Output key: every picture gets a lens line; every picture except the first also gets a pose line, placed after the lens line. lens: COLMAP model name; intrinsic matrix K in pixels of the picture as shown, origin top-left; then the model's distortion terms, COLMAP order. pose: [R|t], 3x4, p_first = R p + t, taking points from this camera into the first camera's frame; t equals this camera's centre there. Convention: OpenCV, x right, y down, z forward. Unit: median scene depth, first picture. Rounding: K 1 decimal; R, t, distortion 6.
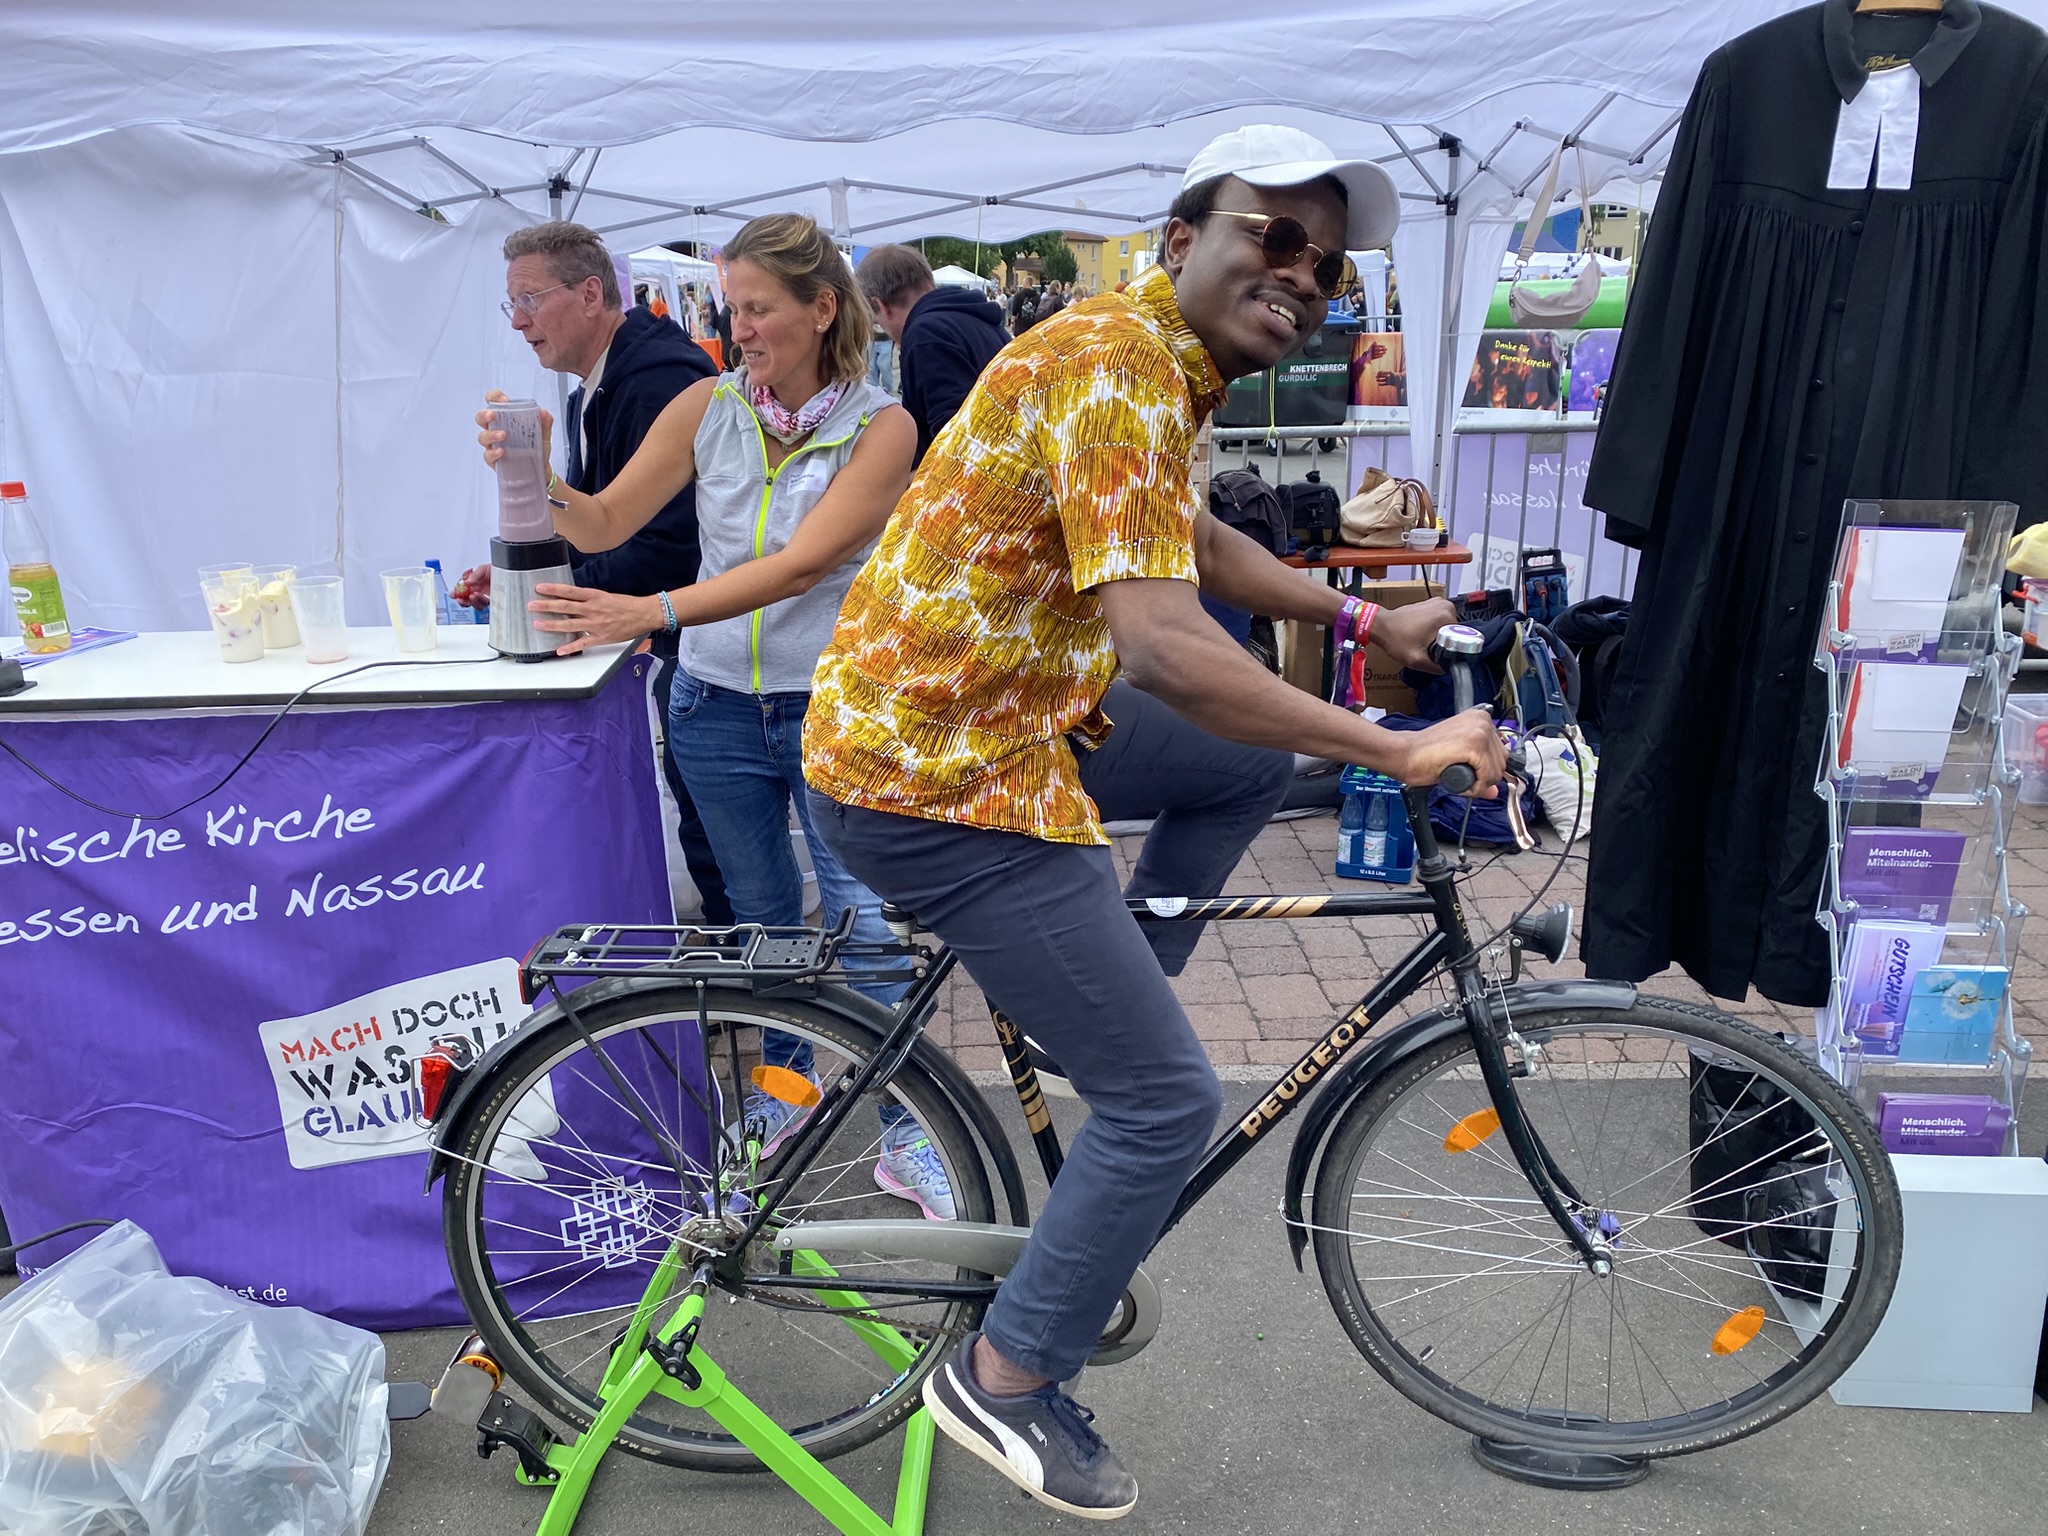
lens RADIAL K [[1541.6, 0, 995.7], [0, 1541.6, 775.9], [0, 0, 1]] dist [0.041453, -0.037946]
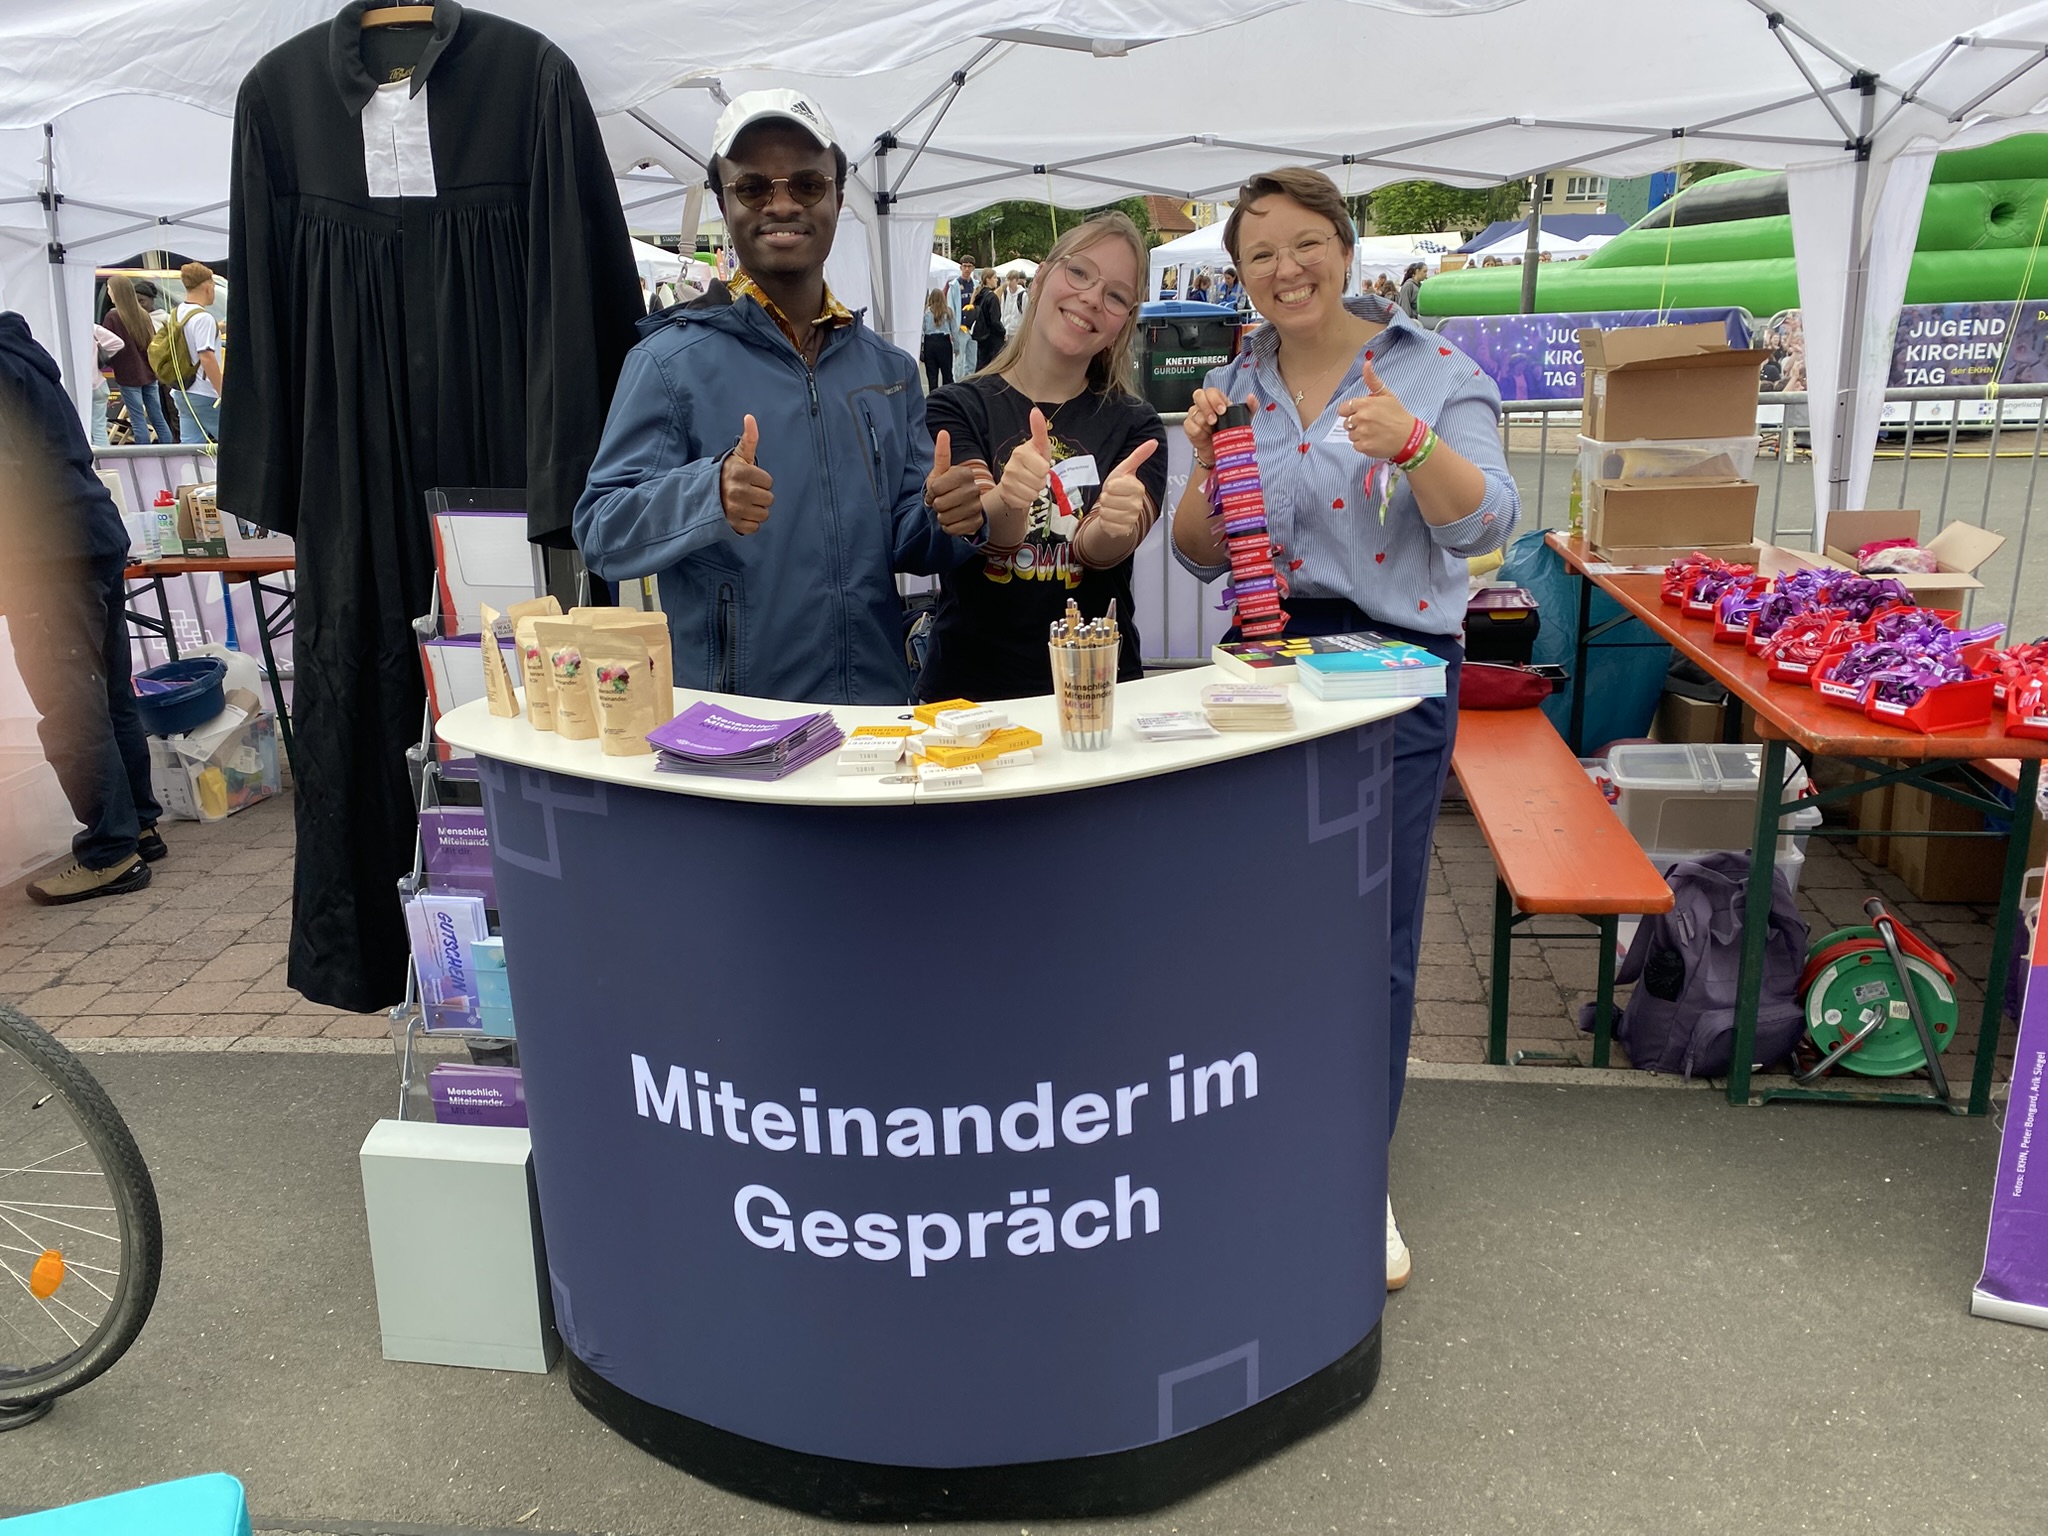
lens RADIAL K [[1541.6, 0, 1015.7], [0, 1541.6, 775.3], [0, 0, 1]] dist [0.041453, -0.037946]
pose [[0.999033, 0.004111, -0.043773, 0.986145], [-0.003942, 0.999985, 0.003930, 0.004903], [0.043789, -0.003753, 0.999034, -0.022470]]
